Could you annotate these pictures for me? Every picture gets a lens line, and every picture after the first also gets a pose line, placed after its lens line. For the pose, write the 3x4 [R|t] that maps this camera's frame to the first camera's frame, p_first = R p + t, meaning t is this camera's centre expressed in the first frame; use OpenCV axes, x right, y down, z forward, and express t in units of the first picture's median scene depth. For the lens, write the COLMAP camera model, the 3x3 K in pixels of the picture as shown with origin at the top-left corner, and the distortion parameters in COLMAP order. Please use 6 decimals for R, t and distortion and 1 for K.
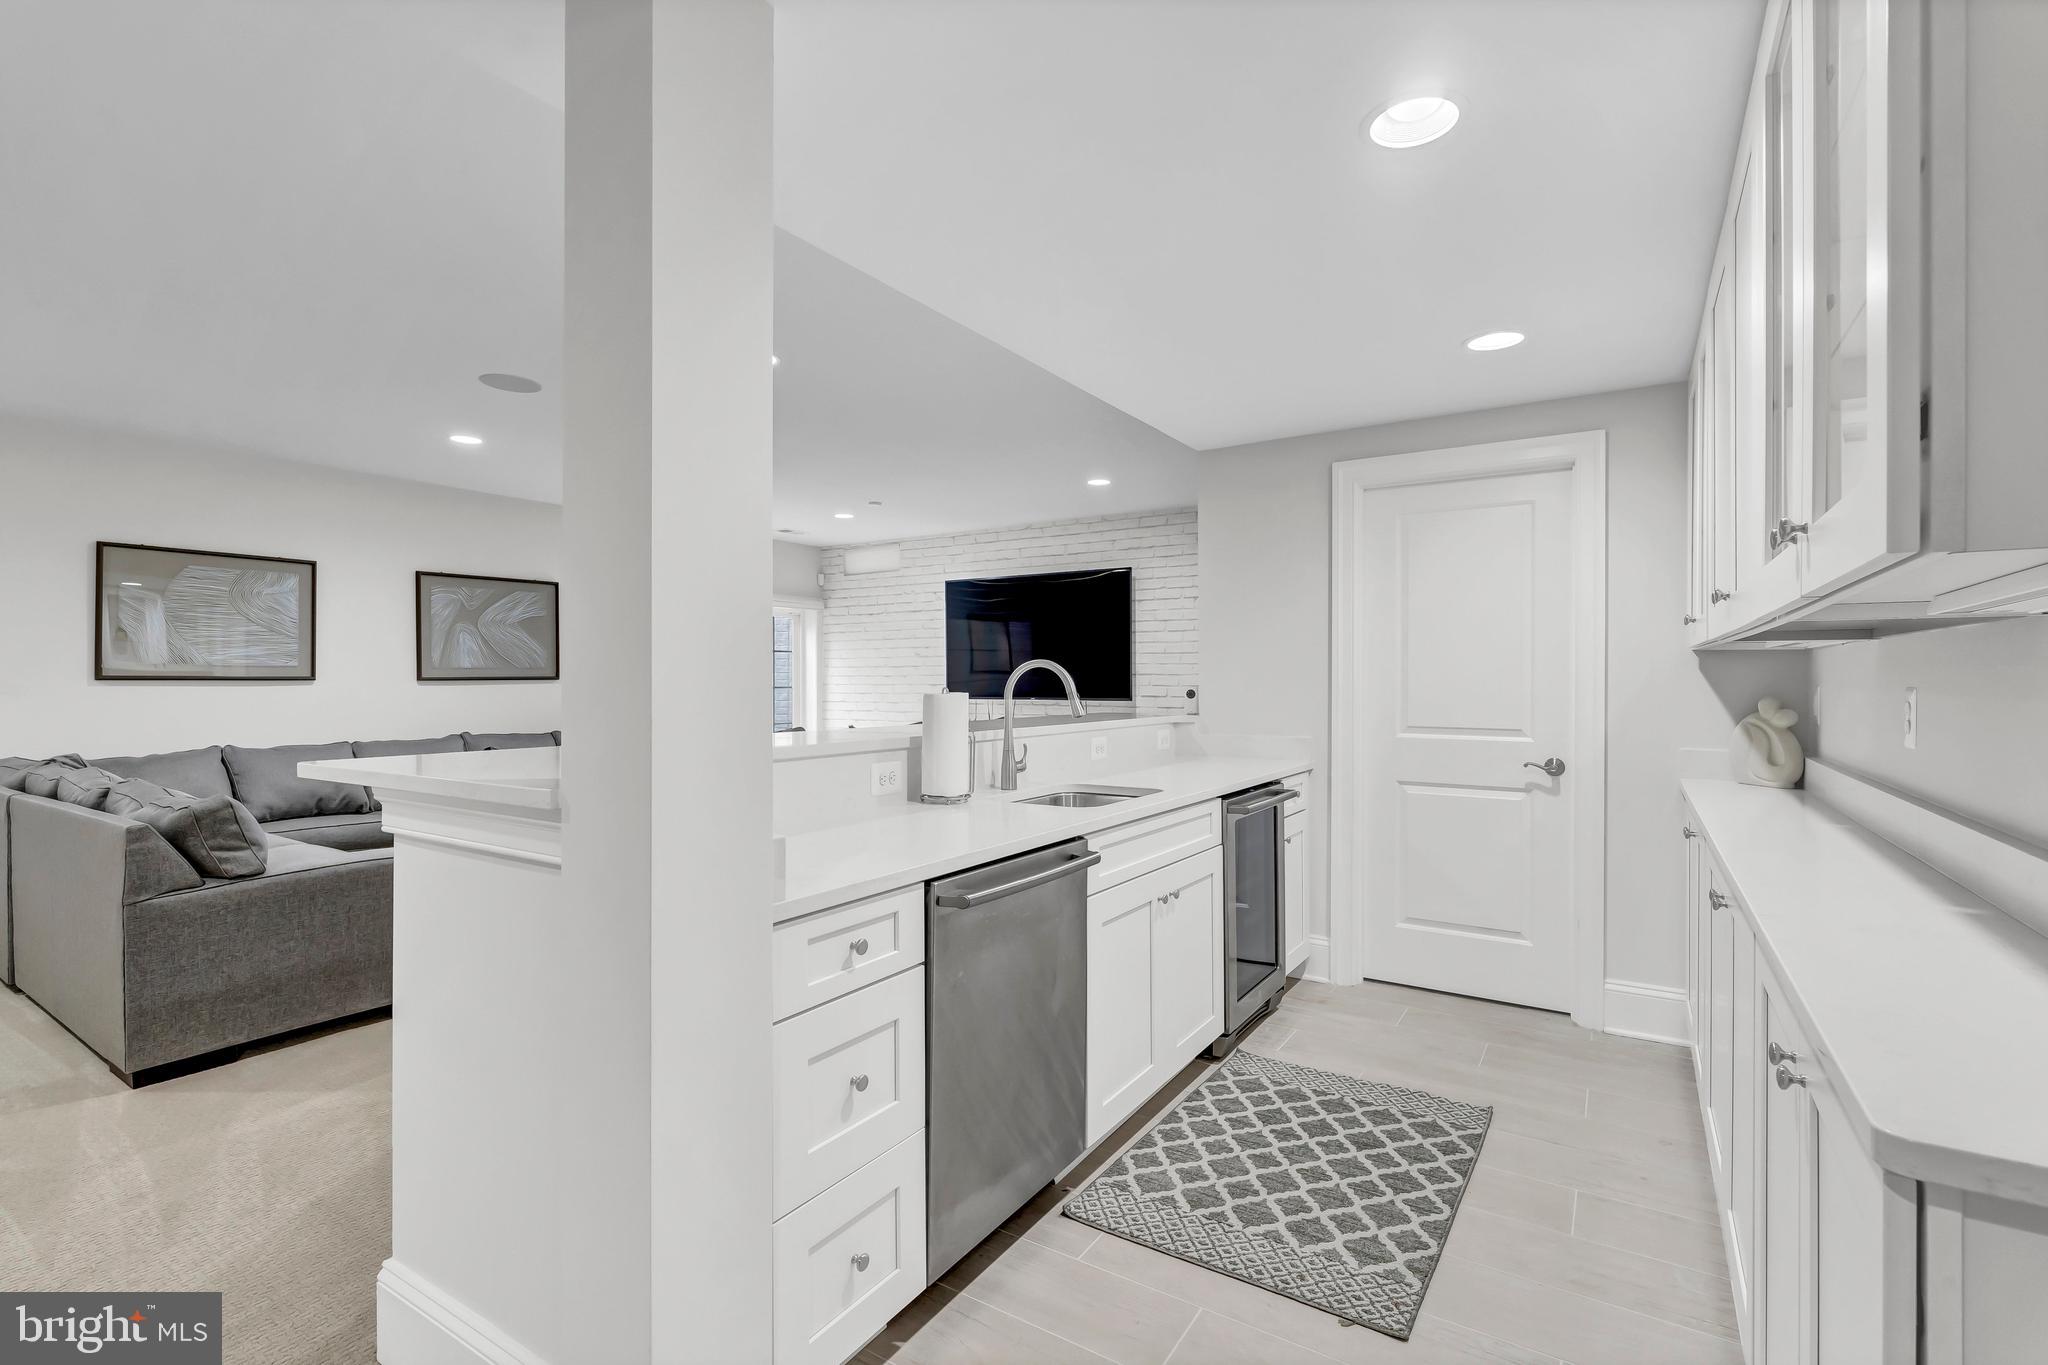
lens RADIAL K [[947.6, 0, 1018.4], [0, 947.6, 680.3], [0, 0, 1]] dist [0.001495, 0.000183]
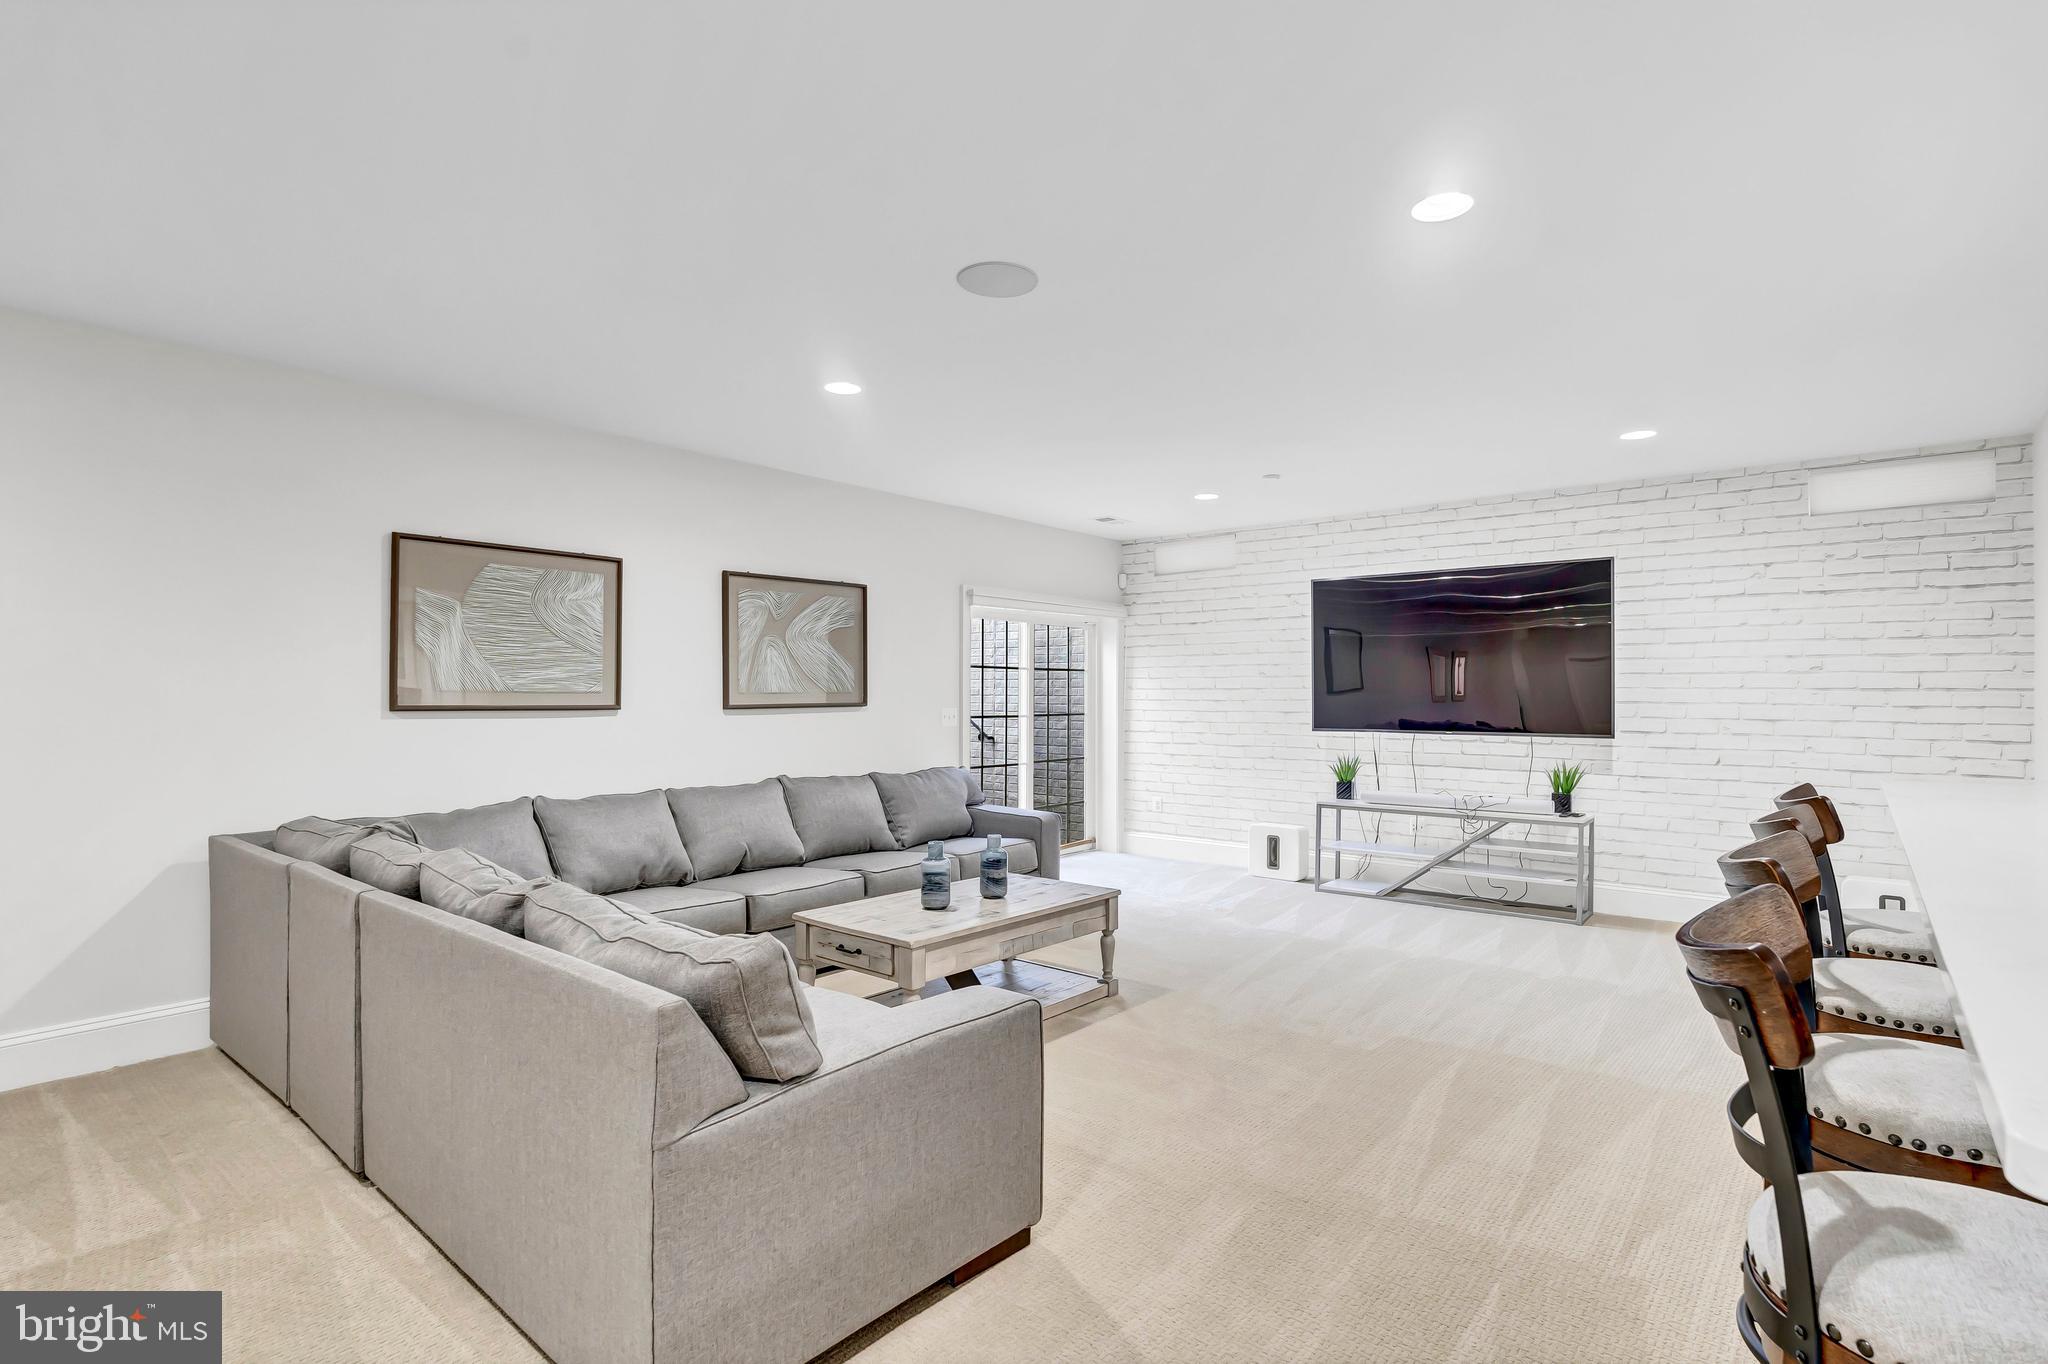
lens RADIAL K [[1018.3, 0, 1027.4], [0, 1018.3, 689.6], [0, 0, 1]] dist [-0.002930, 0.001000]
pose [[0.992884, 0.001935, -0.119068, -0.310361], [-0.002721, 0.999976, -0.006435, -0.012331], [0.119053, 0.006713, 0.992865, 0.207086]]
